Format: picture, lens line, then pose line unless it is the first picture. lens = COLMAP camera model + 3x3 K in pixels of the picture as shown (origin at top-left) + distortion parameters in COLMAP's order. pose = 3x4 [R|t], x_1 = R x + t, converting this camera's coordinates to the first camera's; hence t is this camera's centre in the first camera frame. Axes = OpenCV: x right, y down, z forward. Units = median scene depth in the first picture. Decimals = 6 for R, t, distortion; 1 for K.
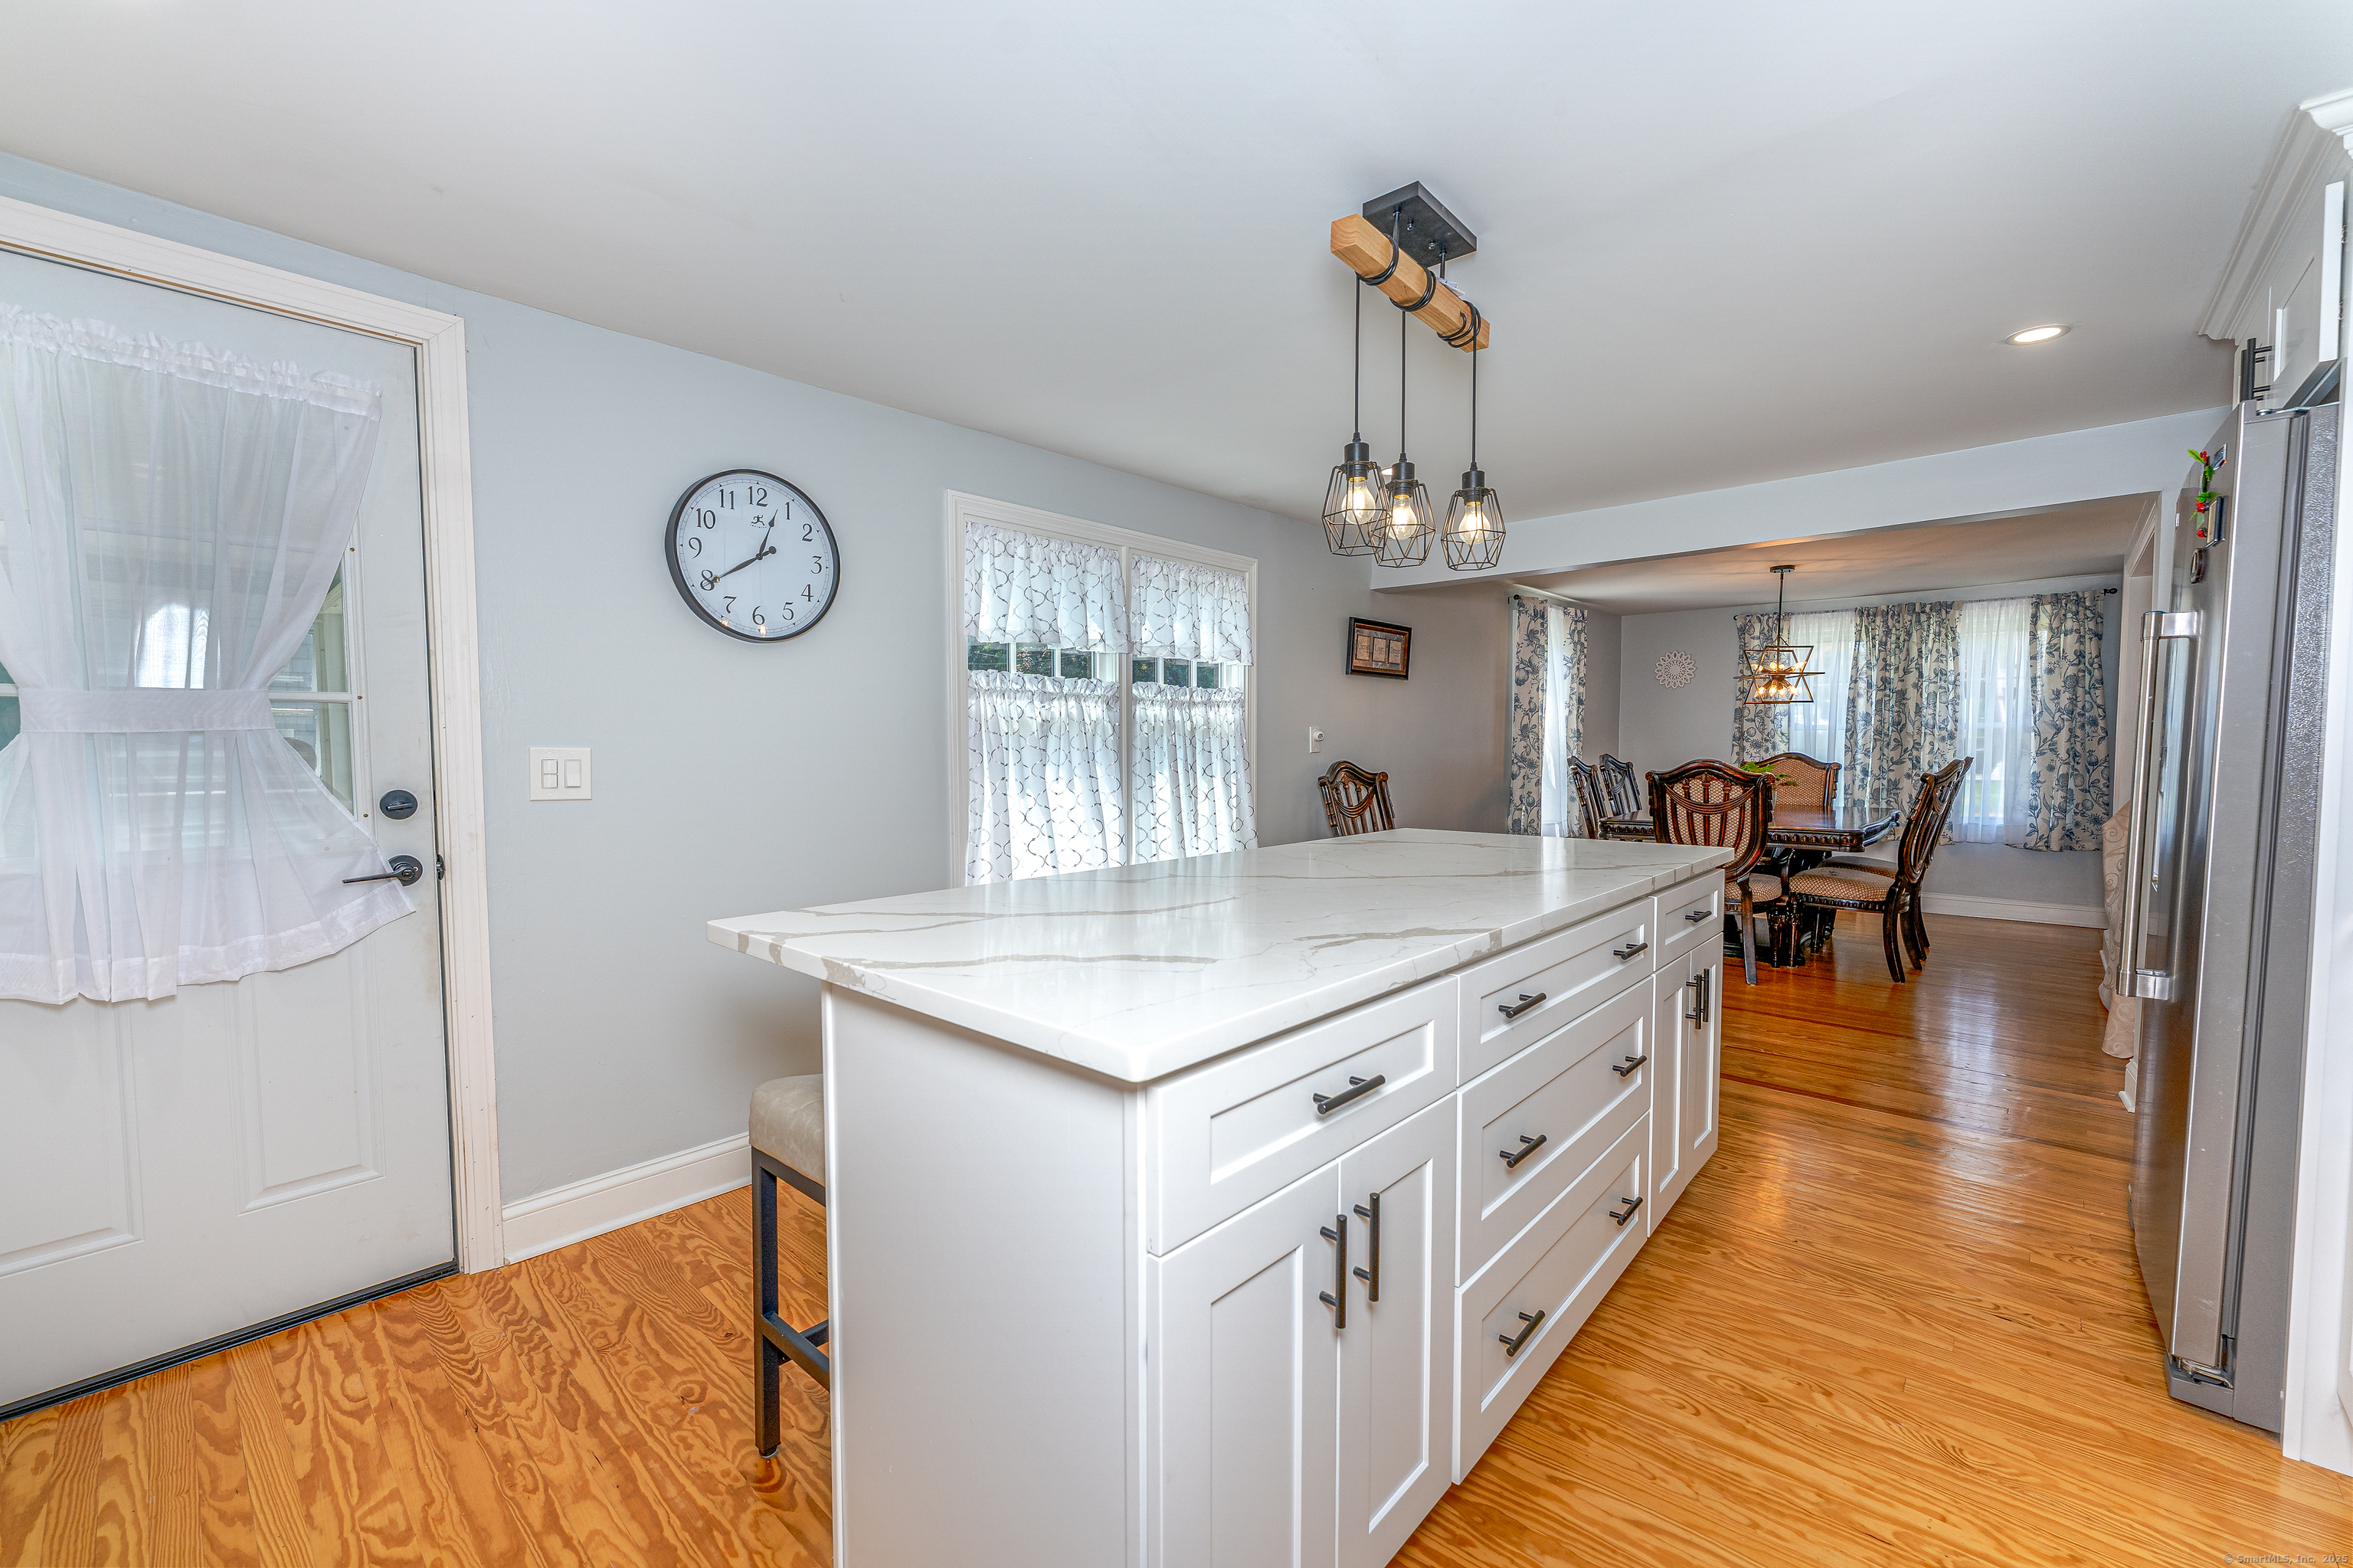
lens RADIAL K [[955.6, 0, 1176.5], [0, 955.6, 784.0], [0, 0, 1]] dist [0.015172, 0.000160]
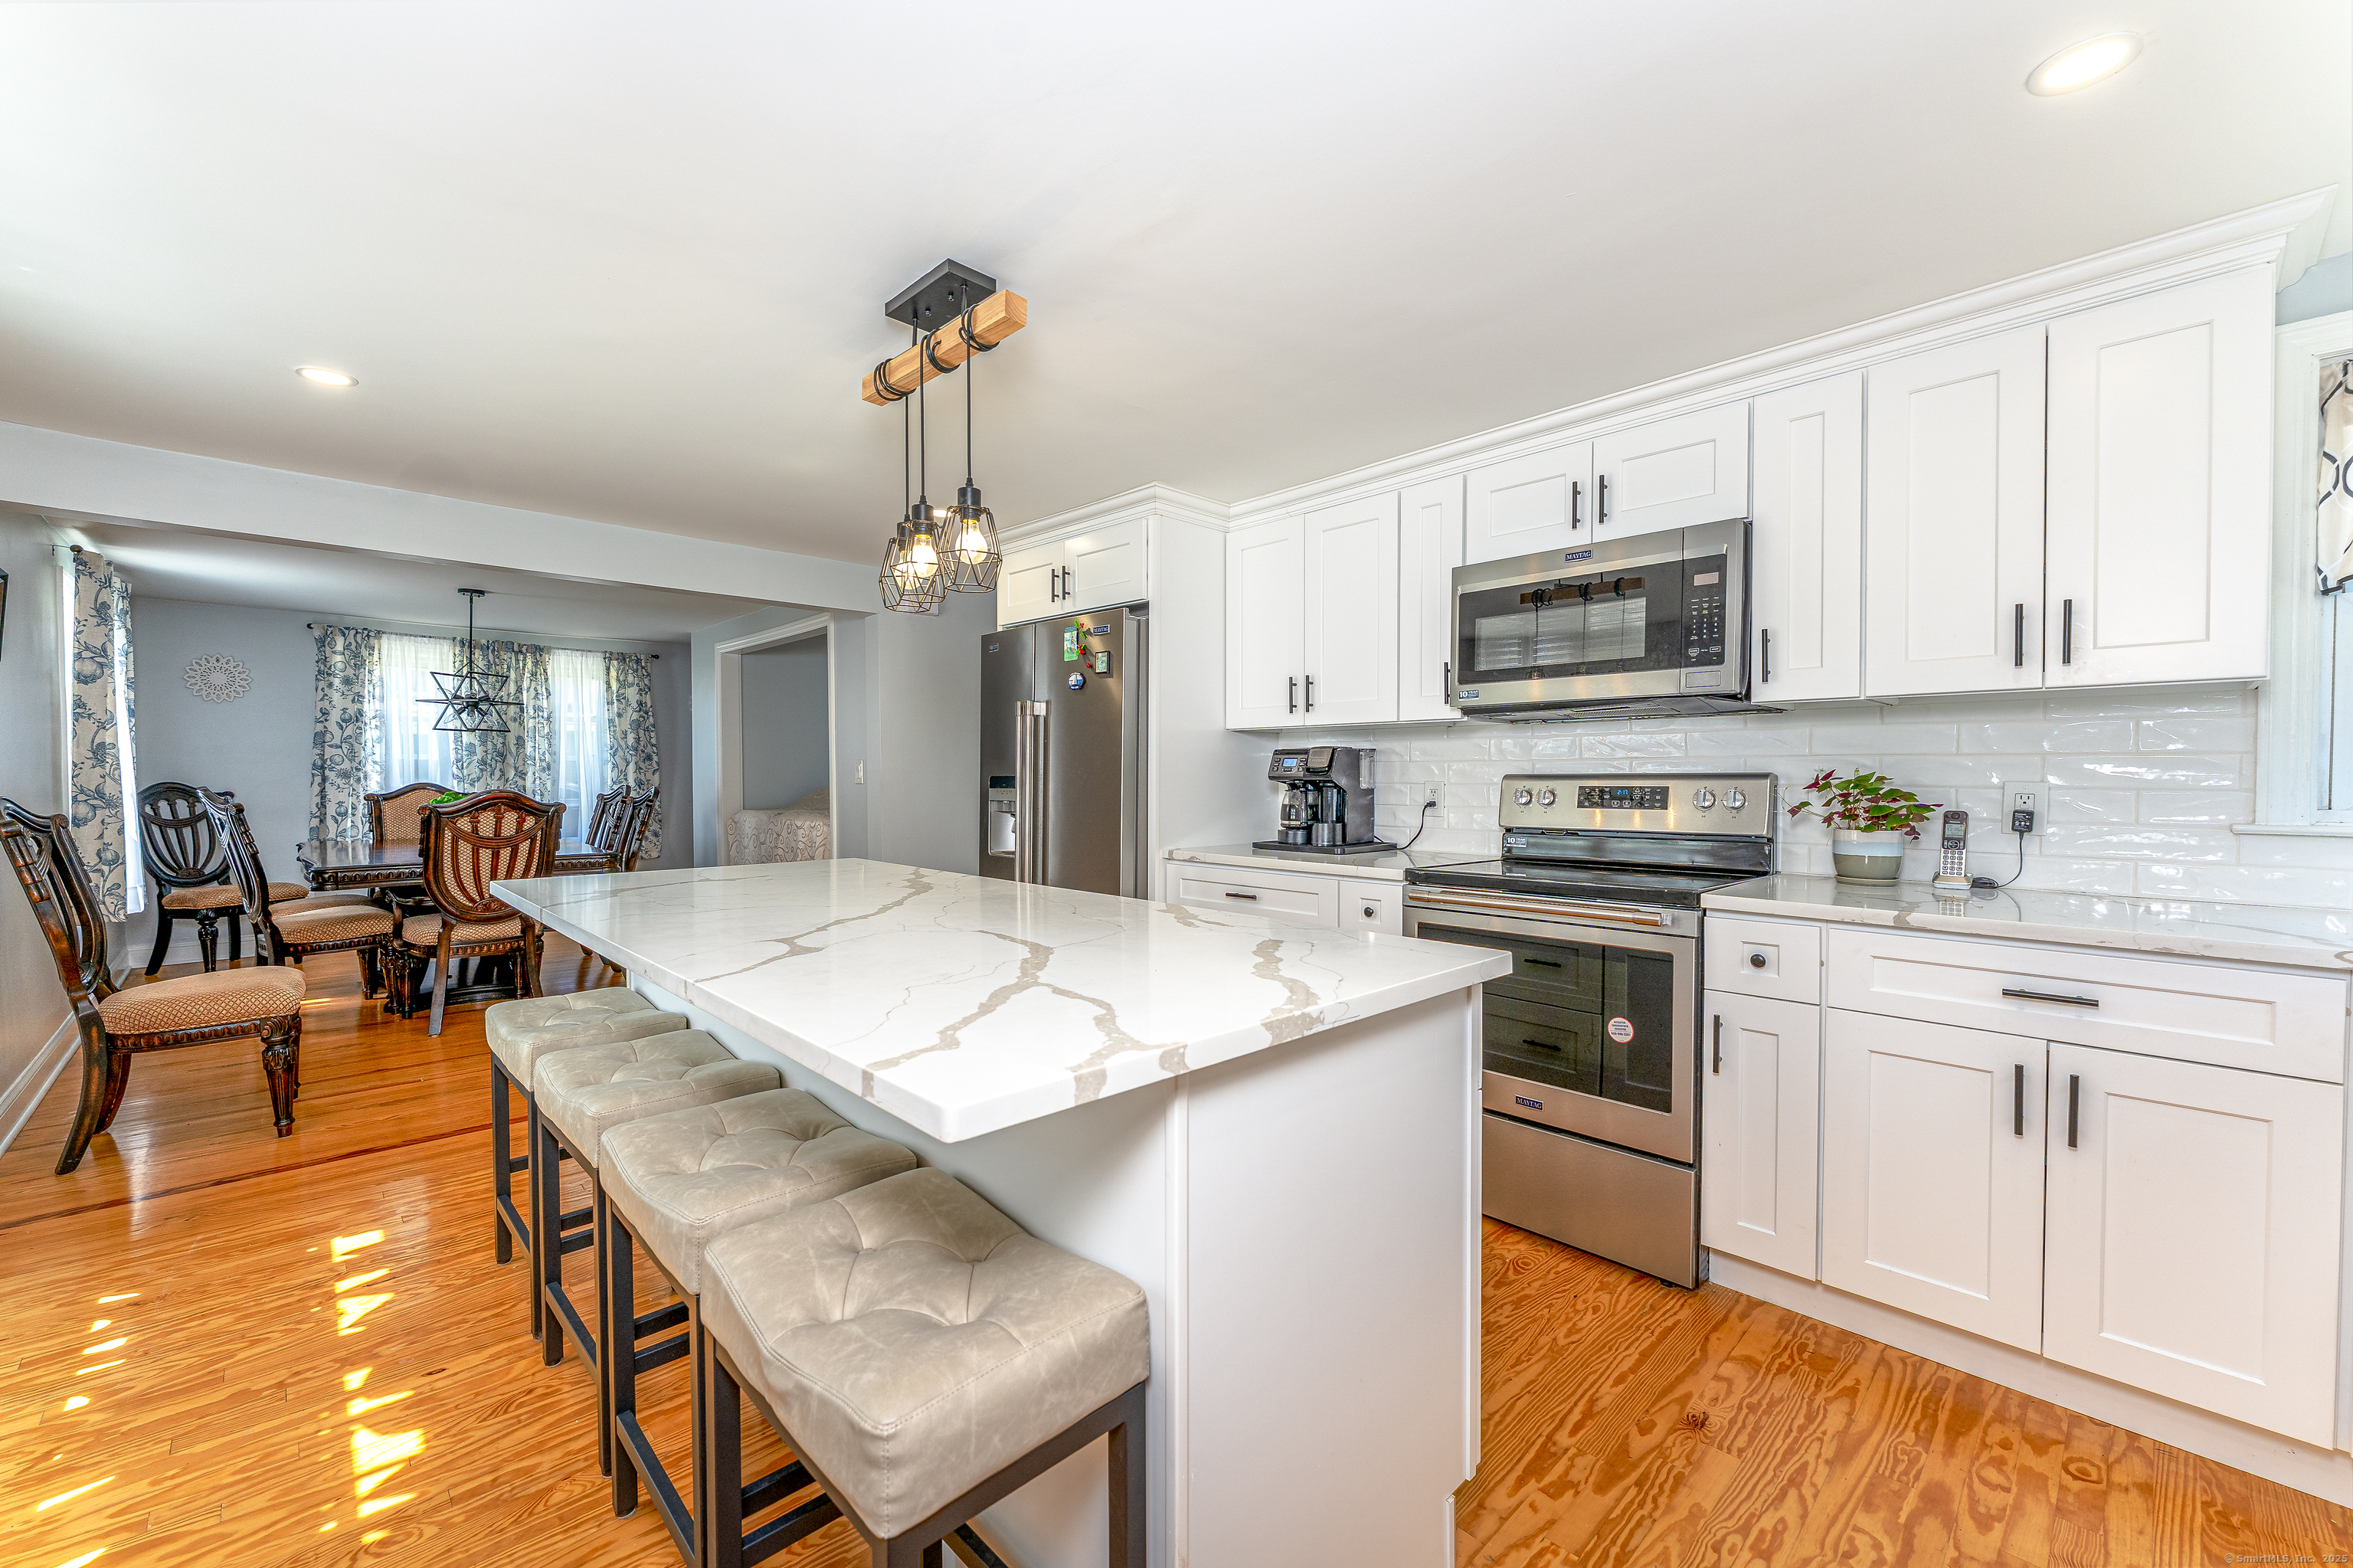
lens RADIAL K [[960.7, 0, 1176.5], [0, 960.7, 784.0], [0, 0, 1]] dist [-0.000213, -0.000089]
pose [[0.073182, -0.007914, 0.997287, -0.263021], [0.039649, 0.999201, 0.005019, -0.007718], [-0.996530, 0.039174, 0.073437, 0.217218]]
